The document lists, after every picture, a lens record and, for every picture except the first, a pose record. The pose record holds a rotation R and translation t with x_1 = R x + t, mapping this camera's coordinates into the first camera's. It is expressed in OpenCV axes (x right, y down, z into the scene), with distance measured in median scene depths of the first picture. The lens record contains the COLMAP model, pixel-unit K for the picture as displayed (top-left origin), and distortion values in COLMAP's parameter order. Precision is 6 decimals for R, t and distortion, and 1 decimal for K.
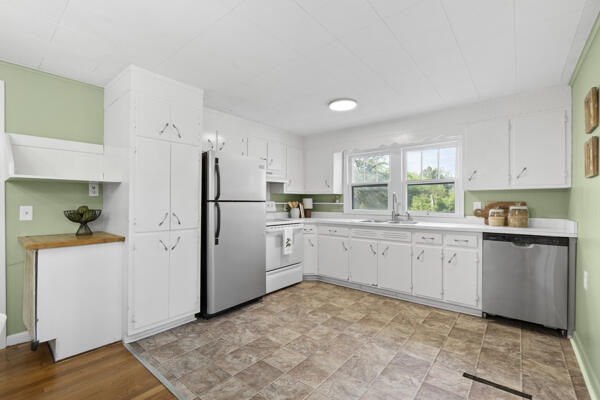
lens RADIAL K [[266.0, 0, 298.6], [0, 266.0, 209.4], [0, 0, 1]] dist [-0.033324, 0.000327]
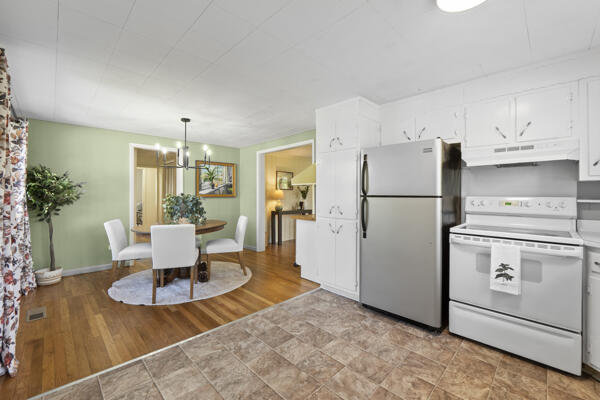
lens RADIAL K [[251.8, 0, 297.4], [0, 251.8, 195.7], [0, 0, 1]] dist [-0.001661, -0.000722]
pose [[-0.099225, 0.000929, -0.995065, 0.734318], [-0.035453, 0.999361, 0.004469, -0.028512], [0.994433, 0.035722, -0.099128, 0.866123]]
